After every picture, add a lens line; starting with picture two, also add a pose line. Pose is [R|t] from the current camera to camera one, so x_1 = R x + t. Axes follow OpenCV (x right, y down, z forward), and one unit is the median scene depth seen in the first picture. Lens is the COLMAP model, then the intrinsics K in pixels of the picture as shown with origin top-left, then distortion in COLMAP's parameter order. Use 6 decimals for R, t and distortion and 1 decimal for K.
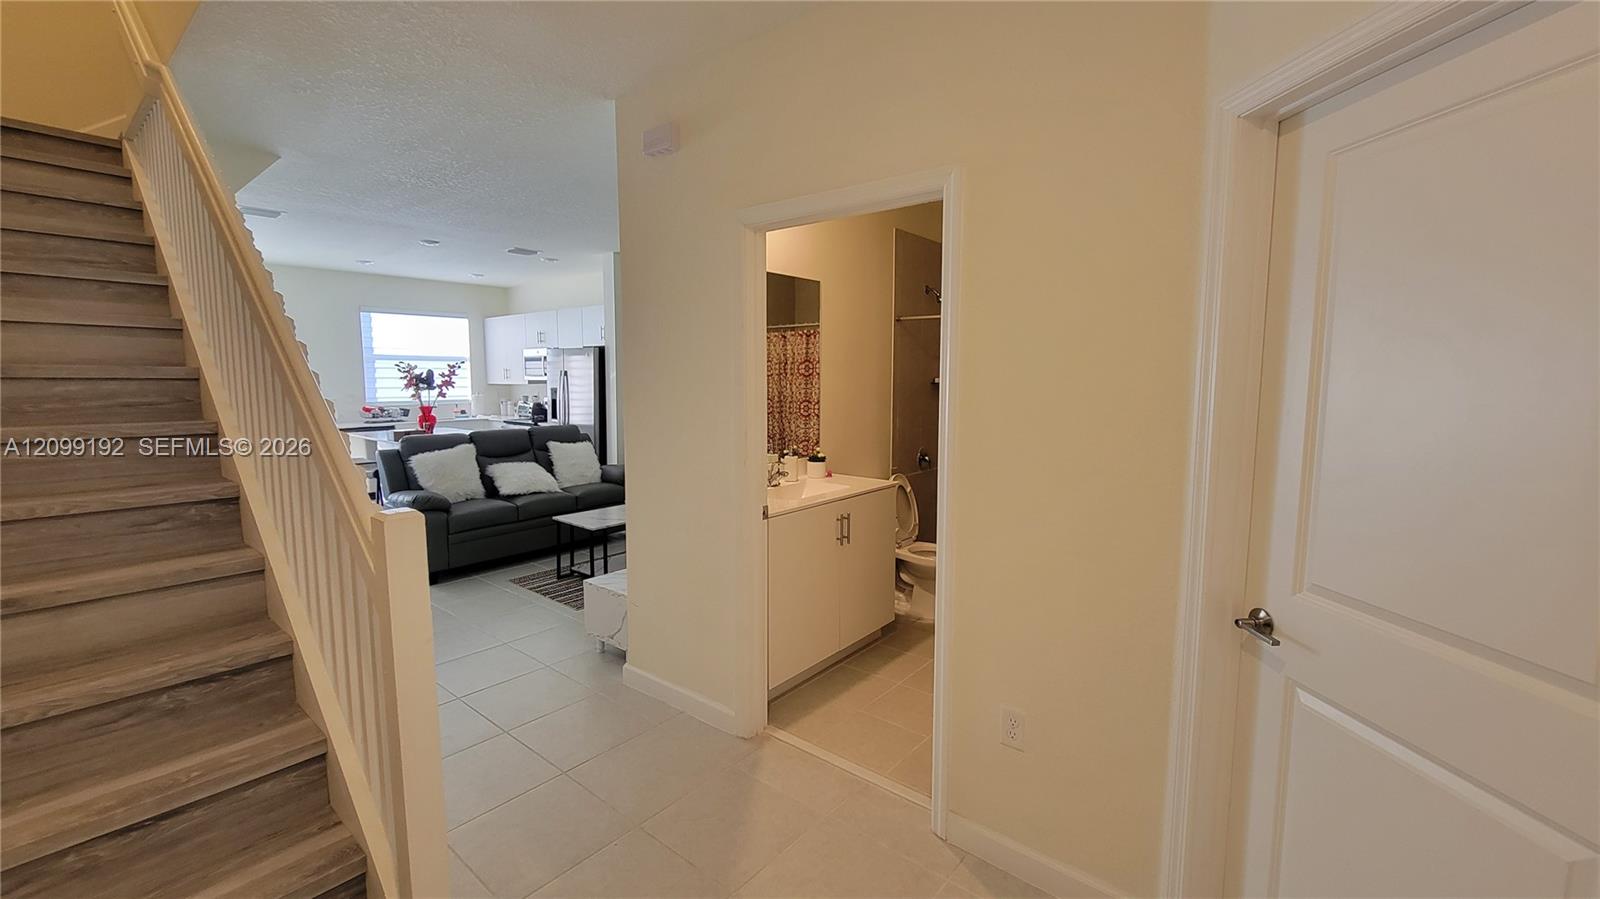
lens RADIAL K [[653.9, 0, 792.4], [0, 653.9, 433.5], [0, 0, 1]] dist [0.000931, 0.000205]
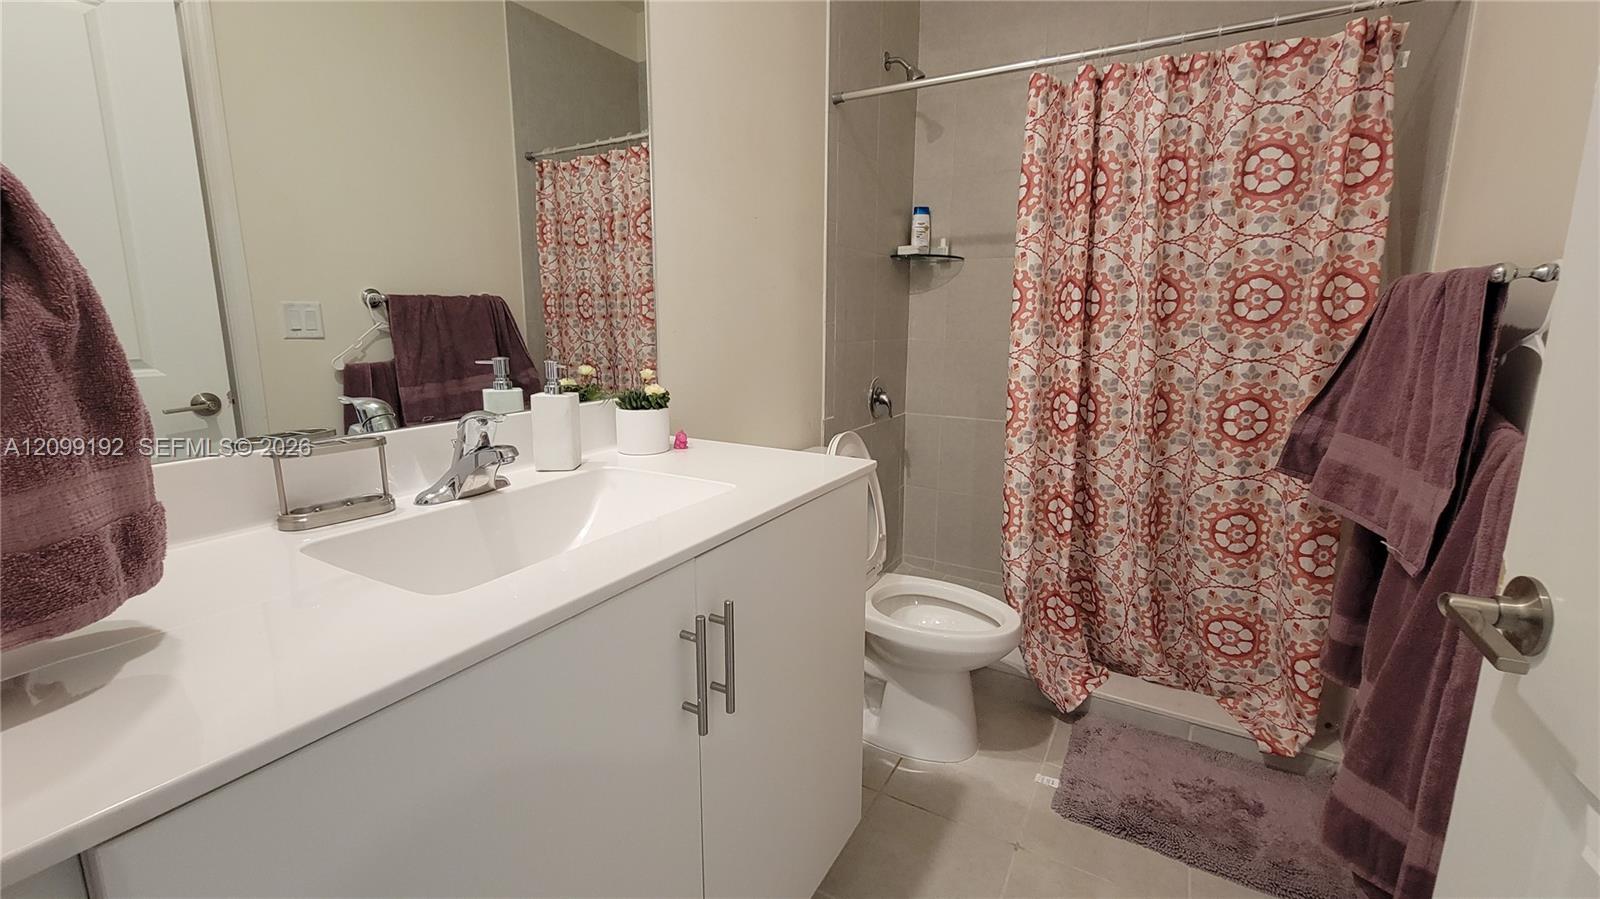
lens RADIAL K [[653.9, 0, 792.4], [0, 653.9, 433.5], [0, 0, 1]] dist [0.000931, 0.000205]
pose [[0.987252, -0.025840, 0.157054, 0.051219], [0.012976, 0.996516, 0.082387, 0.023636], [-0.158635, -0.079299, 0.984148, 0.527420]]
